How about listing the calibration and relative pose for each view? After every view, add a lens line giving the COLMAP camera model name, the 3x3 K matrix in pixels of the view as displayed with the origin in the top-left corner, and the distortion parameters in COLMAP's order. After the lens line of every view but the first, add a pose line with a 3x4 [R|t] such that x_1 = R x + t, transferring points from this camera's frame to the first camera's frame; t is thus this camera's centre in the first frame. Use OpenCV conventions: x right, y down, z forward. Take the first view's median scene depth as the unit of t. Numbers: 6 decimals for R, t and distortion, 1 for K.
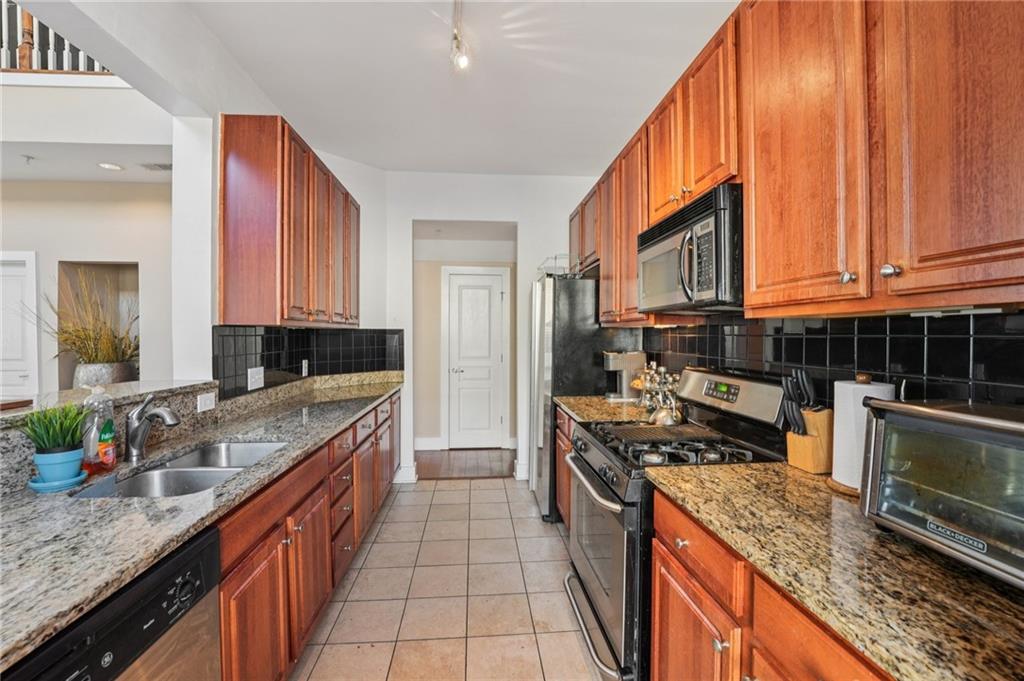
lens RADIAL K [[417.8, 0, 544.6], [0, 417.8, 340.7], [0, 0, 1]] dist [-0.025085, 0.003137]
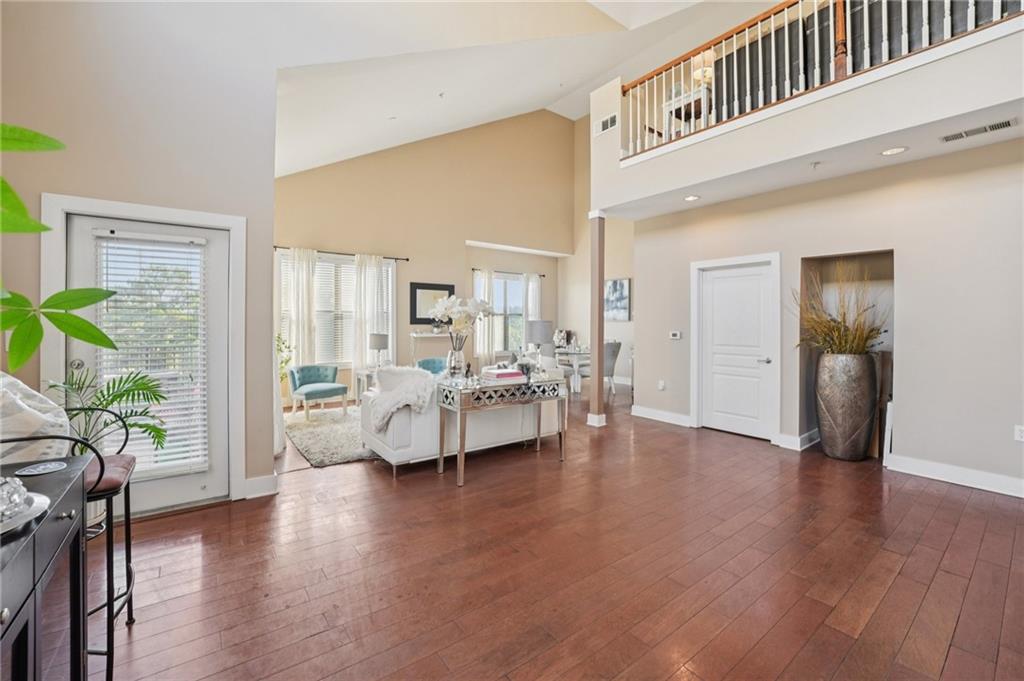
lens RADIAL K [[417.8, 0, 511.3], [0, 417.8, 322.3], [0, 0, 1]] dist [-0.025085, 0.003137]
pose [[0.547769, -0.000994, -0.836629, -0.701435], [-0.007185, 0.999957, -0.005892, -0.010844], [0.836599, 0.009239, 0.547738, -0.264440]]
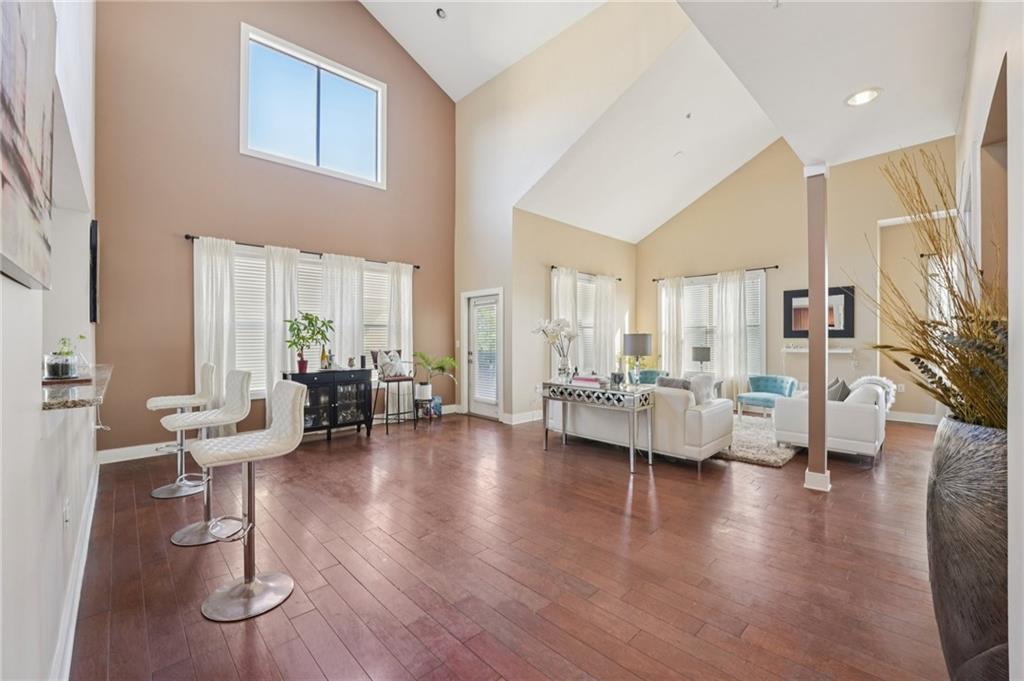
lens RADIAL K [[417.8, 0, 511.0], [0, 417.8, 337.2], [0, 0, 1]] dist [-0.025085, 0.003137]
pose [[-0.770429, 0.002392, -0.637521, -0.596329], [-0.001874, 0.999980, 0.006016, -0.020333], [0.637523, 0.005829, -0.770409, 1.023002]]
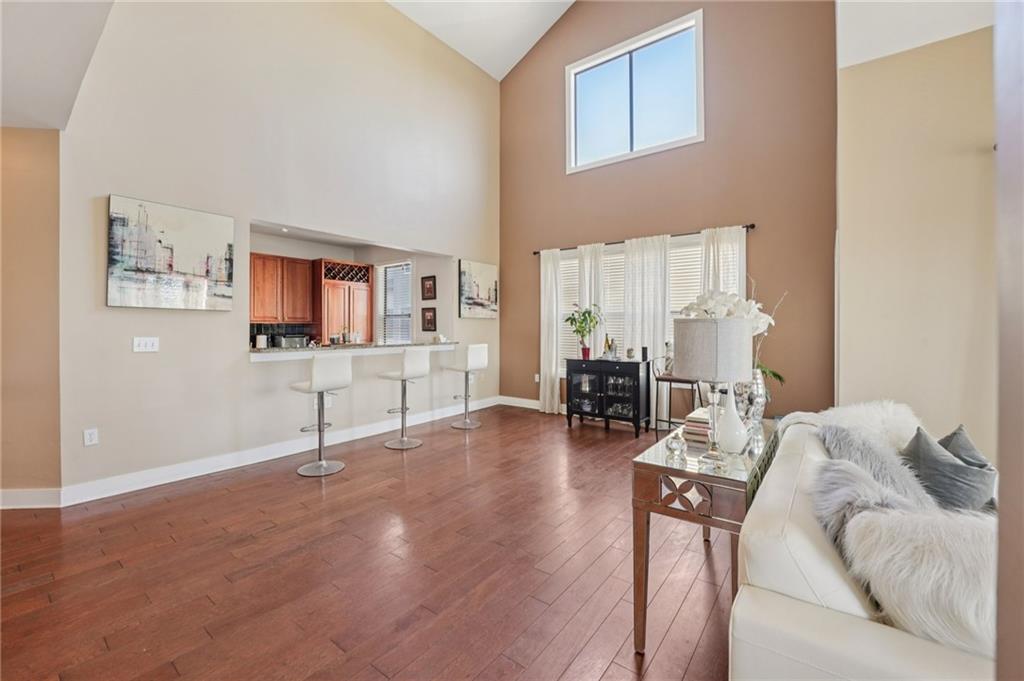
lens RADIAL K [[417.8, 0, 504.0], [0, 417.8, 329.3], [0, 0, 1]] dist [-0.025085, 0.003137]
pose [[-0.735731, -0.007626, 0.677231, -1.677350], [0.000551, 0.999930, 0.011859, -0.016429], [-0.677273, 0.009098, -0.735675, 0.820096]]
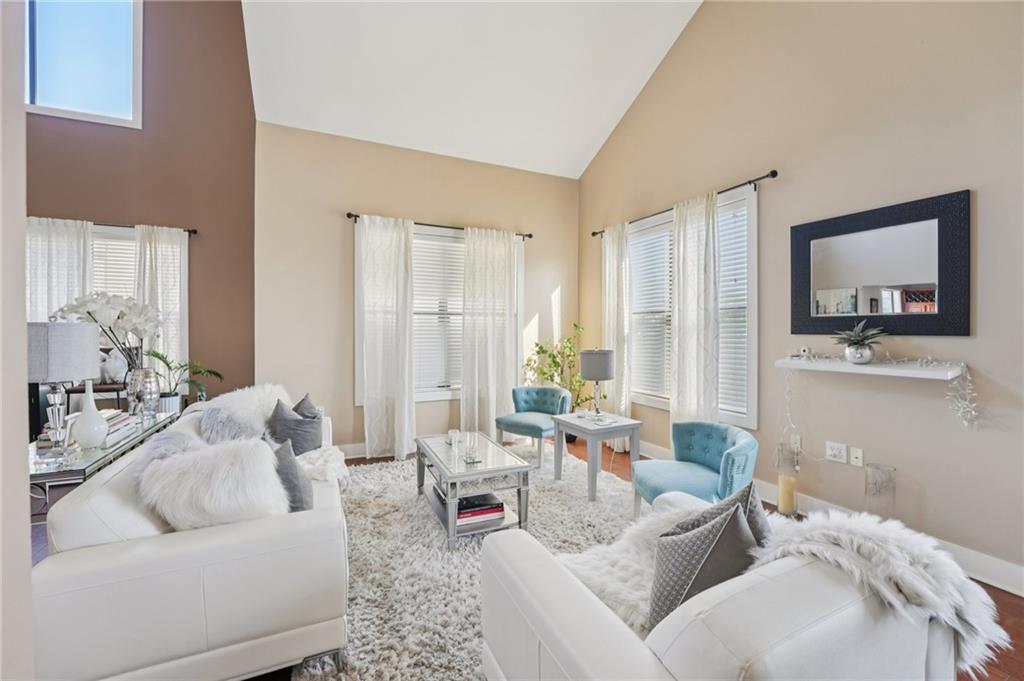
lens RADIAL K [[417.8, 0, 514.3], [0, 417.8, 331.5], [0, 0, 1]] dist [-0.025085, 0.003137]
pose [[-0.936071, -0.000956, -0.351810, -1.857878], [-0.005597, 0.999910, 0.012174, -0.021076], [0.351767, 0.013365, -0.935992, 0.944538]]
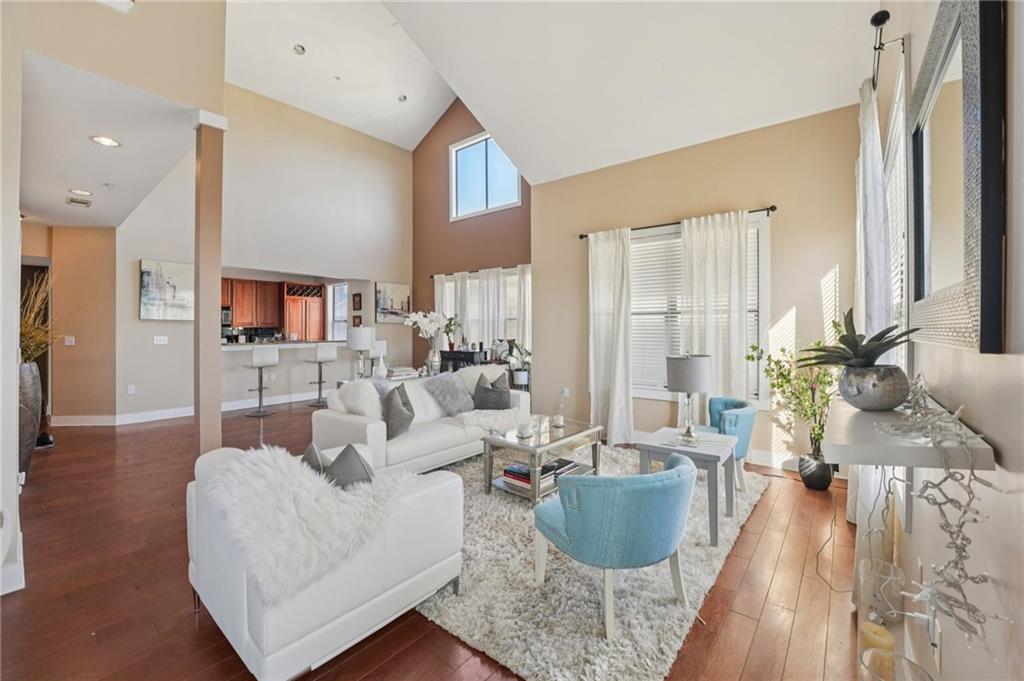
lens RADIAL K [[417.8, 0, 508.1], [0, 417.8, 326.6], [0, 0, 1]] dist [-0.025085, 0.003137]
pose [[-0.721066, 0.001836, 0.692864, -2.581295], [0.005705, 0.999978, 0.003288, -0.024404], [-0.692843, 0.006324, -0.721061, 0.906832]]
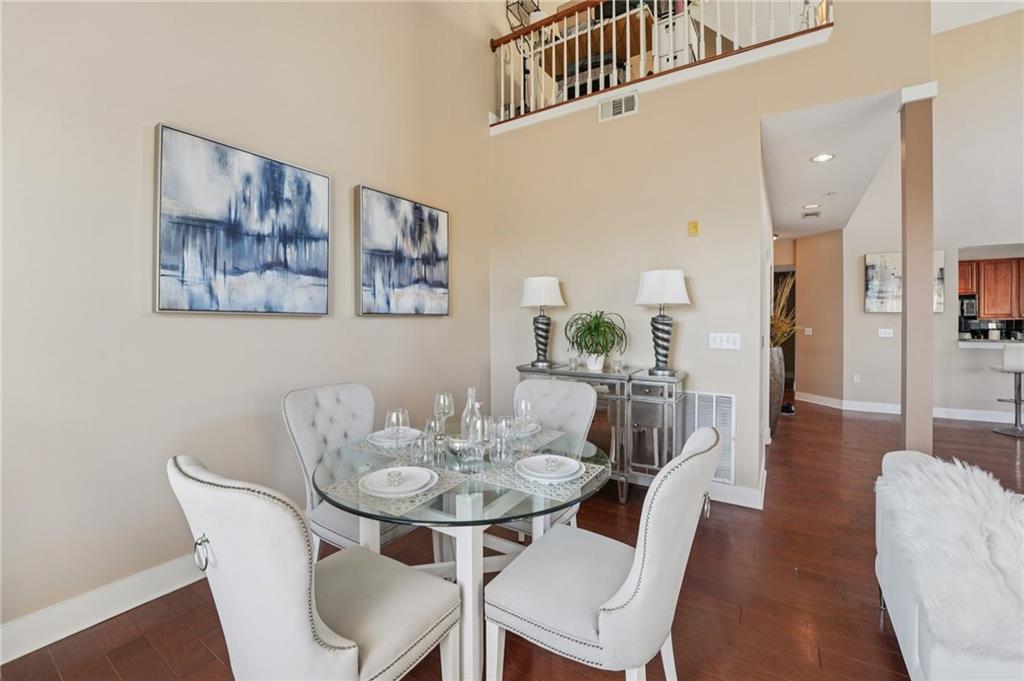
lens RADIAL K [[417.8, 0, 516.0], [0, 417.8, 321.7], [0, 0, 1]] dist [-0.025085, 0.003137]
pose [[0.607175, -0.003002, 0.794563, -2.617711], [0.007064, 0.999974, -0.001619, -0.024755], [-0.794537, 0.006596, 0.607180, 0.862242]]
